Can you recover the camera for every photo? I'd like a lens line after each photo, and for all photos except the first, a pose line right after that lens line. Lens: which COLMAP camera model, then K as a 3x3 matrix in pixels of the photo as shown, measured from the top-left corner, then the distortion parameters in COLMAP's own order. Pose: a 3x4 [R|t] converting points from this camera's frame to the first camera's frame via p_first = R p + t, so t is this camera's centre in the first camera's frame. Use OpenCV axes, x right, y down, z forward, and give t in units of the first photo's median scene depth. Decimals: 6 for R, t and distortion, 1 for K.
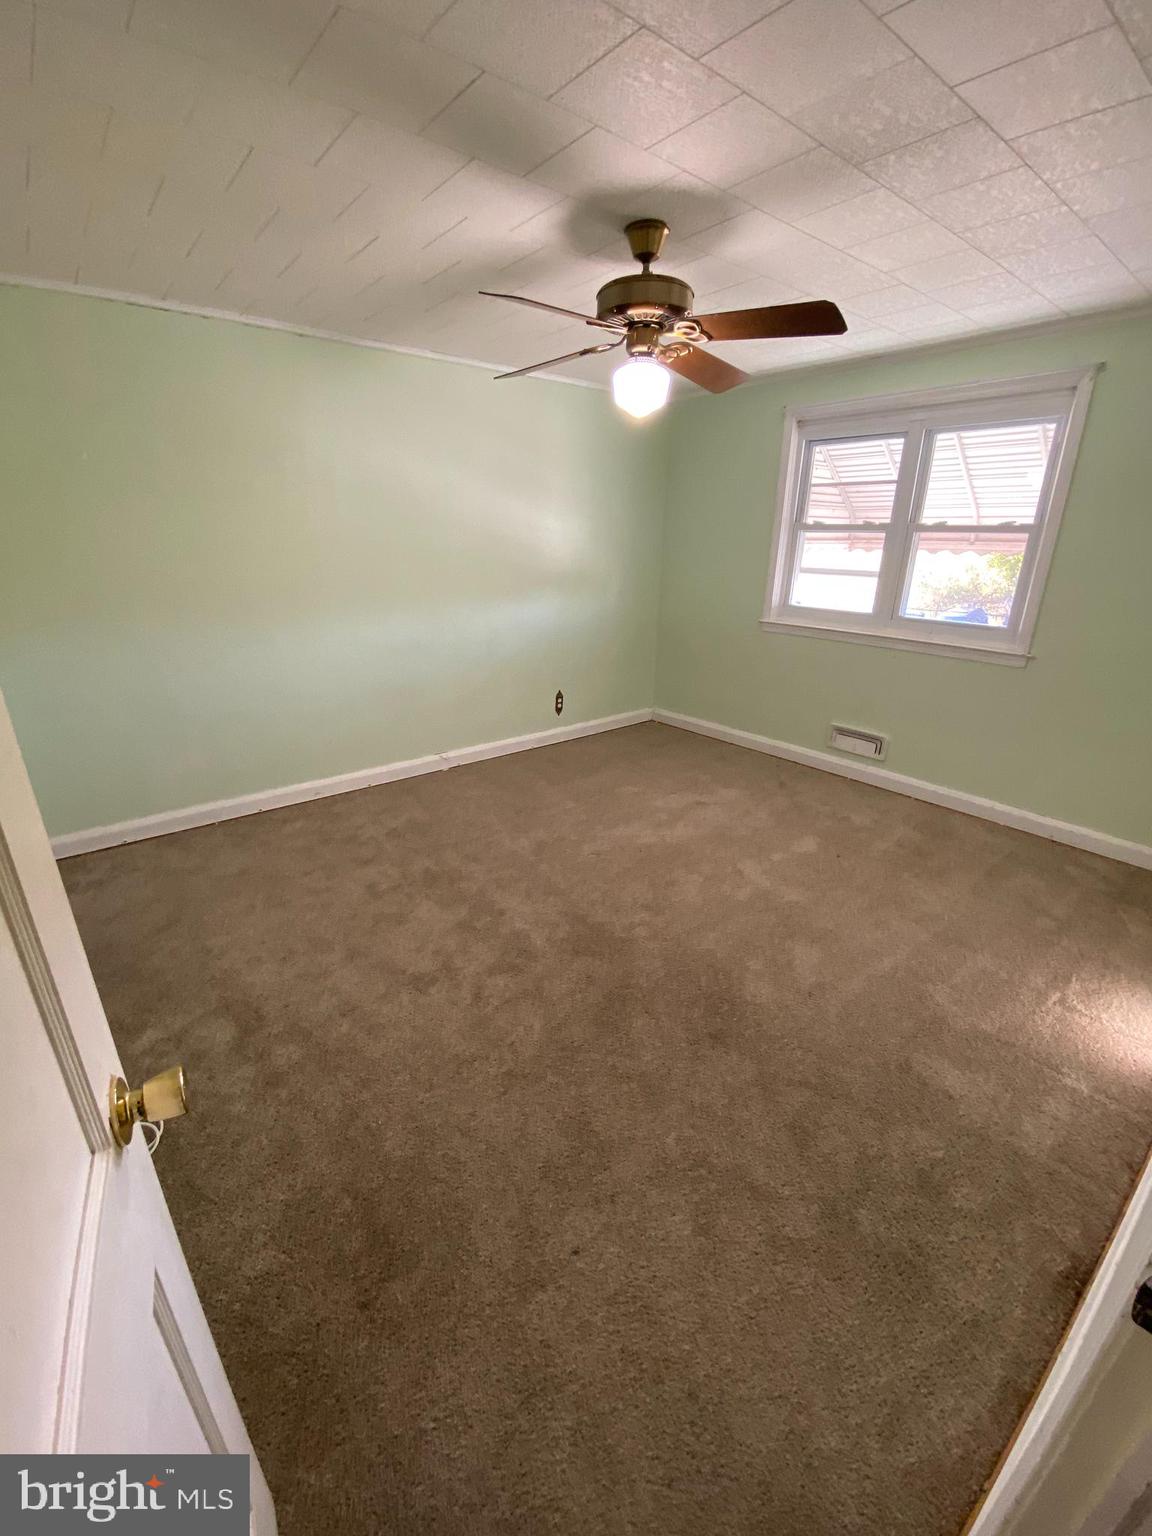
lens RADIAL K [[623.4, 0, 566.4], [0, 623.4, 758.5], [0, 0, 1]] dist [0.000035, -0.006712]
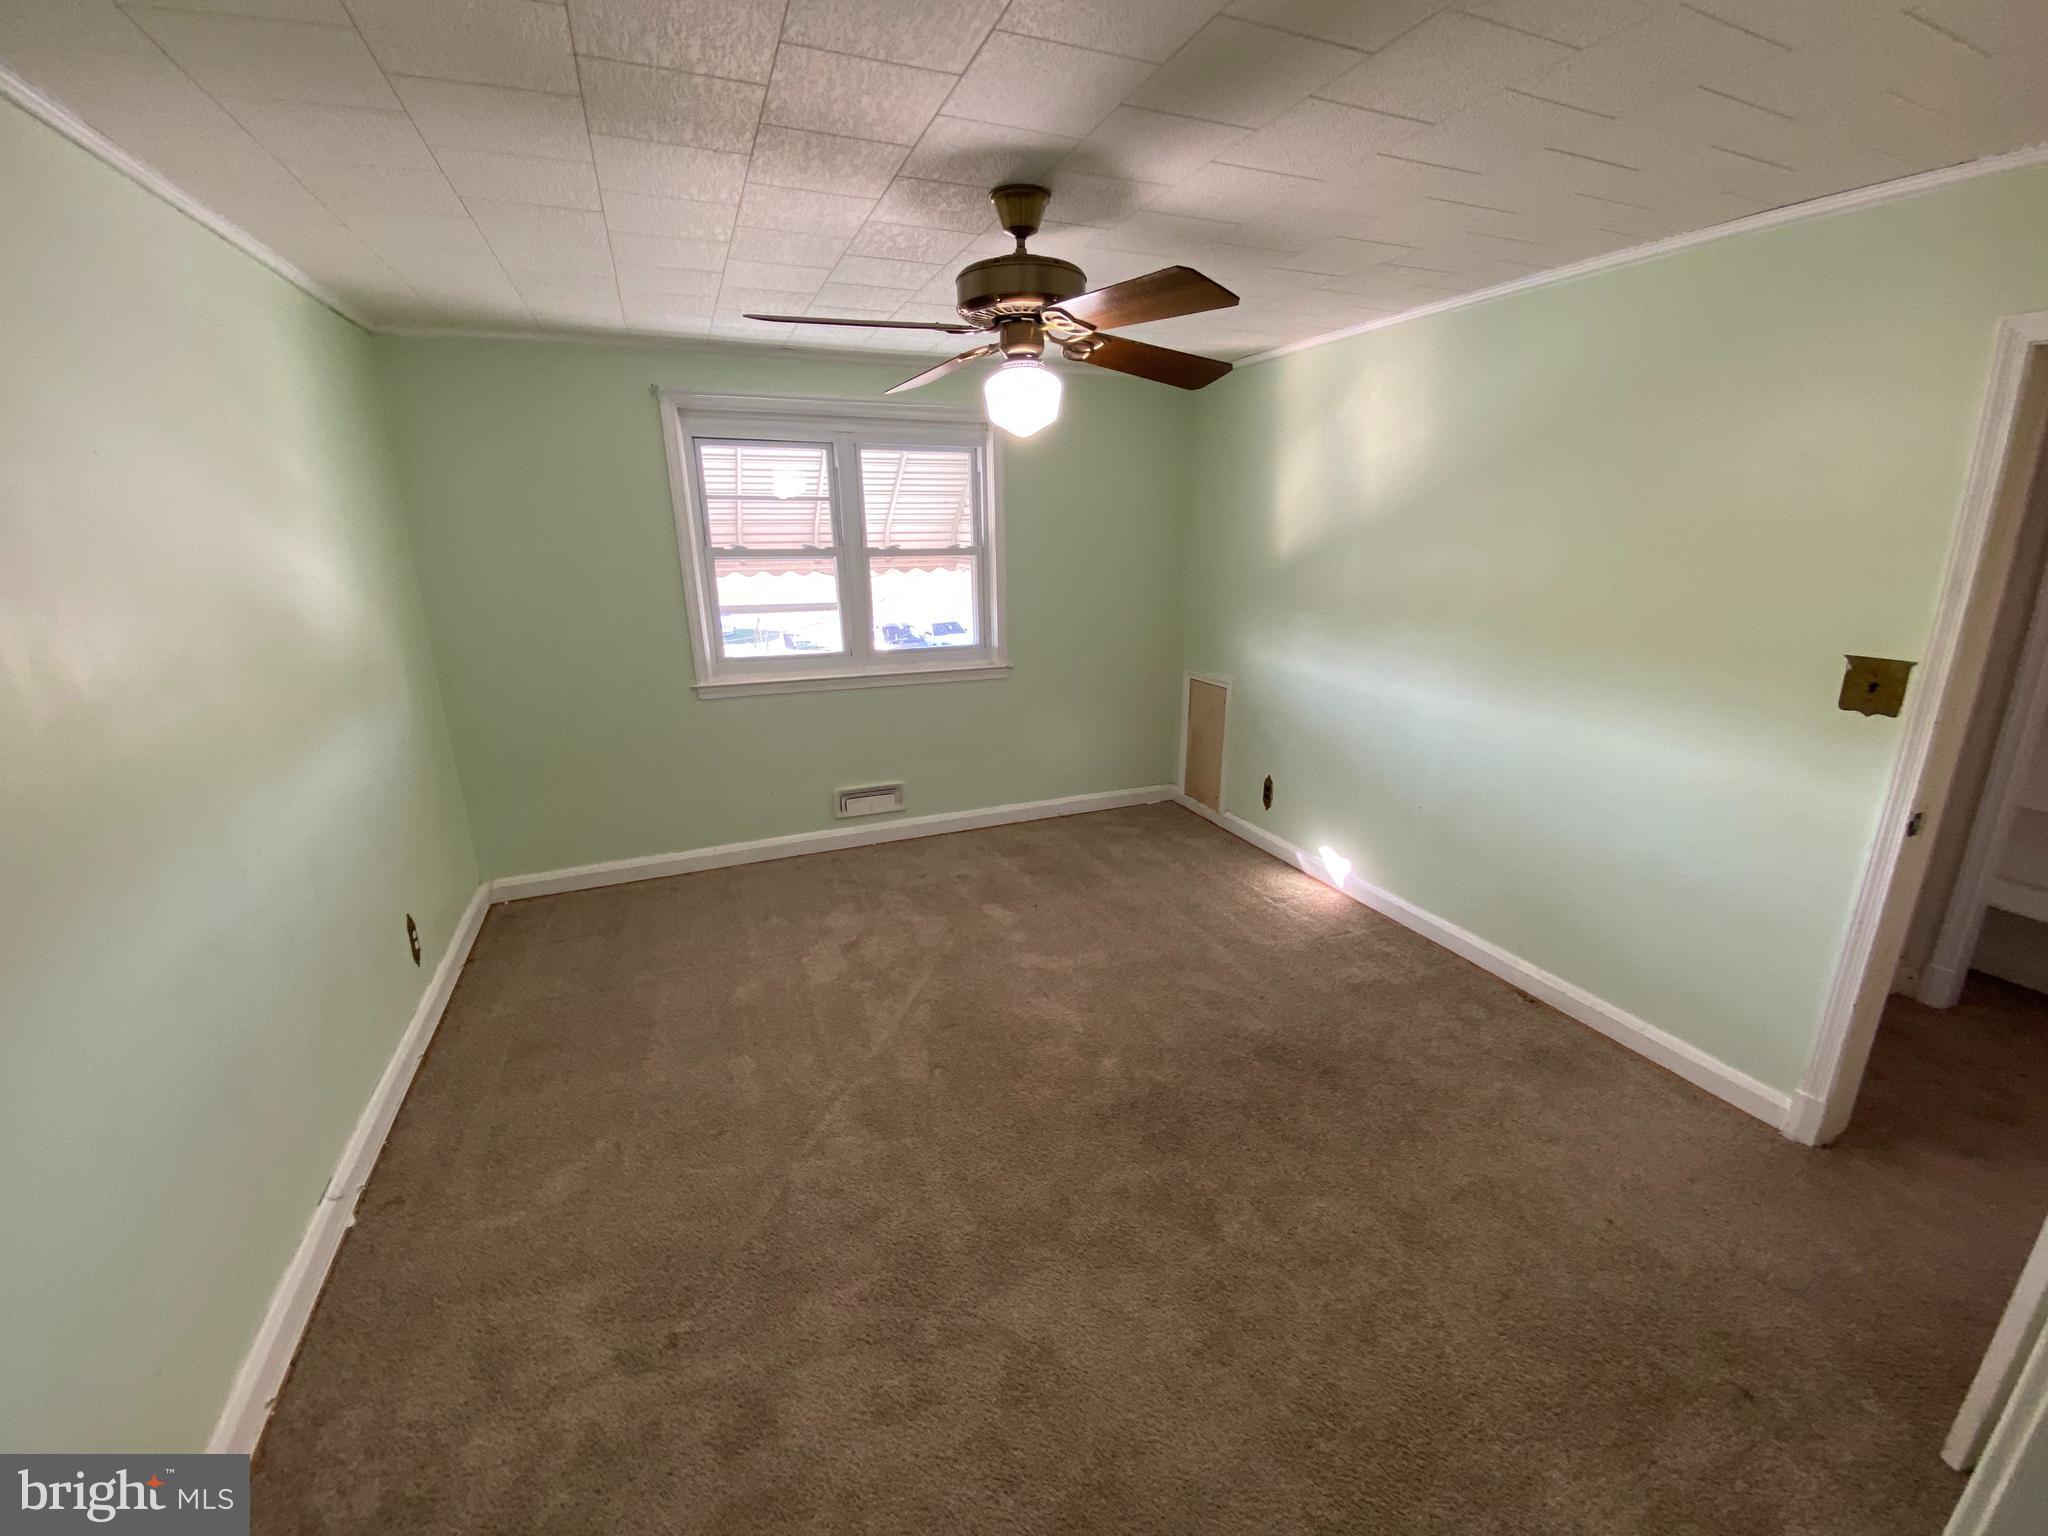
lens RADIAL K [[831.2, 0, 1019.3], [0, 831.2, 761.8], [0, 0, 1]] dist [0.000035, -0.006712]
pose [[0.283796, -0.271907, 0.919525, -0.543715], [0.336523, 0.926200, 0.170018, -0.220055], [-0.897893, 0.261191, 0.354355, 0.464094]]
